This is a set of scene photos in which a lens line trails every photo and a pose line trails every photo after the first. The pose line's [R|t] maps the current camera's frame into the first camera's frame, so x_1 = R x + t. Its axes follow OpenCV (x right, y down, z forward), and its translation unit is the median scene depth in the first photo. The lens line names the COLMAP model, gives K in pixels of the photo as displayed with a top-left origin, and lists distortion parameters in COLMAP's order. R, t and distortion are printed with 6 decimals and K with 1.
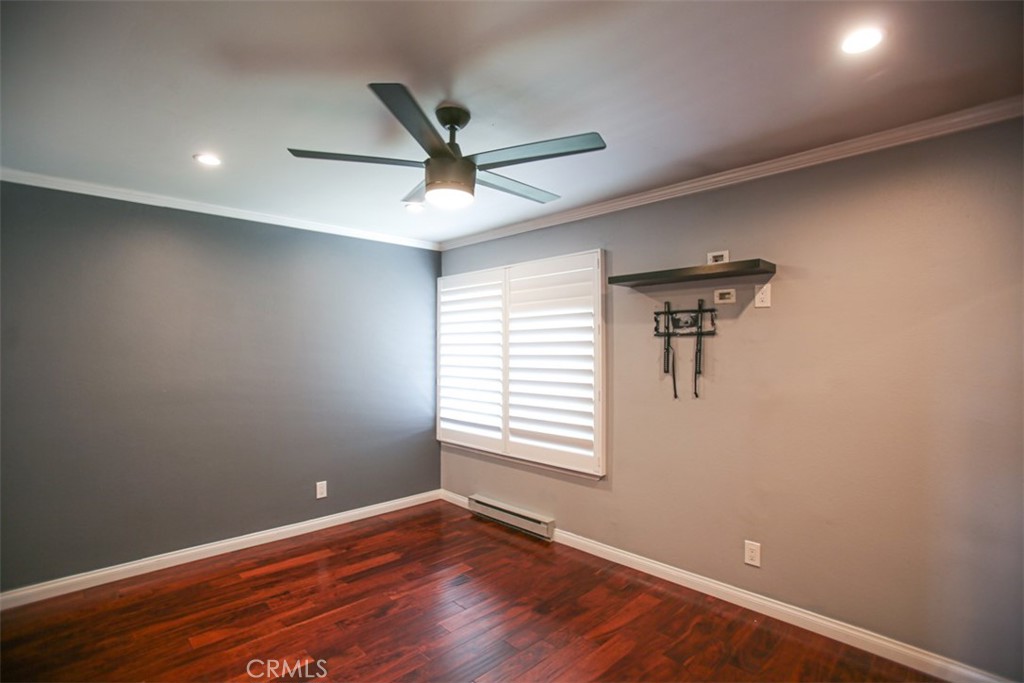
lens RADIAL K [[484.8, 0, 503.4], [0, 484.8, 336.9], [0, 0, 1]] dist [-0.078965, 0.032993]
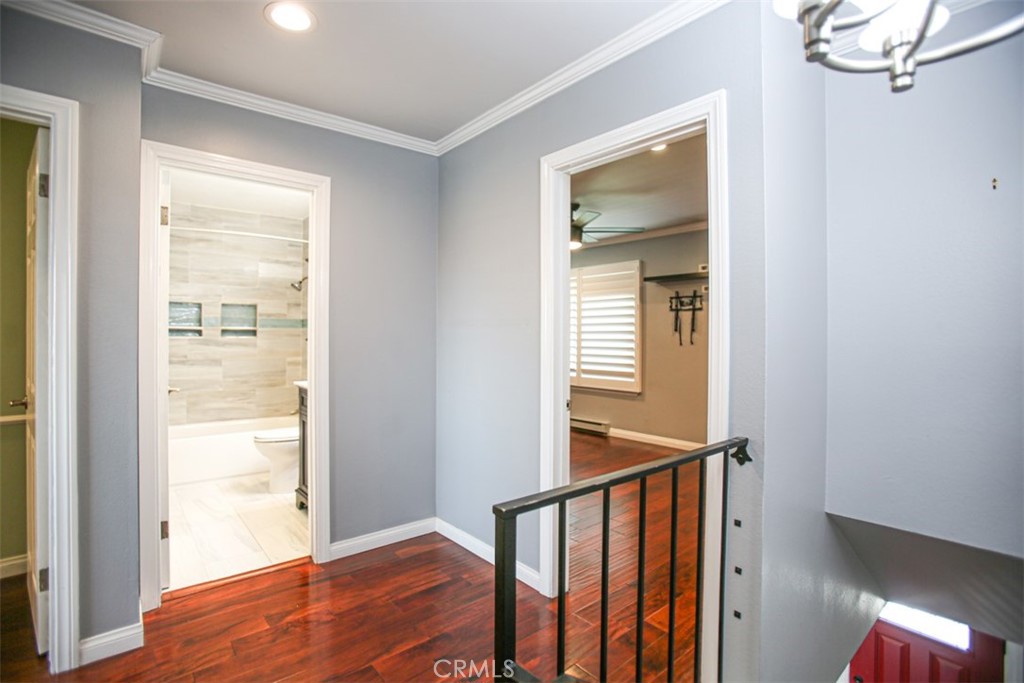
lens RADIAL K [[484.8, 0, 503.4], [0, 484.8, 336.9], [0, 0, 1]] dist [-0.078965, 0.032993]
pose [[0.997251, 0.004280, -0.073978, -0.164246], [-0.002034, 0.999535, 0.030415, 0.041307], [0.074074, -0.030181, 0.996796, -0.805771]]
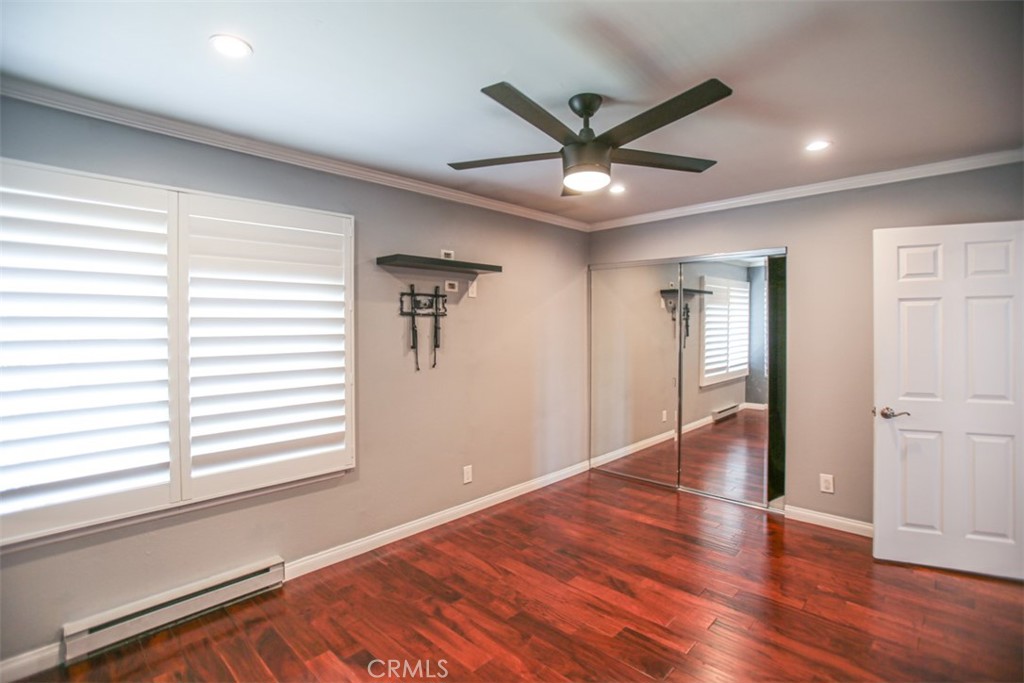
lens RADIAL K [[484.8, 0, 503.4], [0, 484.8, 336.9], [0, 0, 1]] dist [-0.078965, 0.032993]
pose [[-0.031909, -0.014729, 0.999382, -0.755095], [-0.015471, 0.999779, 0.014241, 0.027600], [-0.999371, -0.015007, -0.032130, 0.803079]]
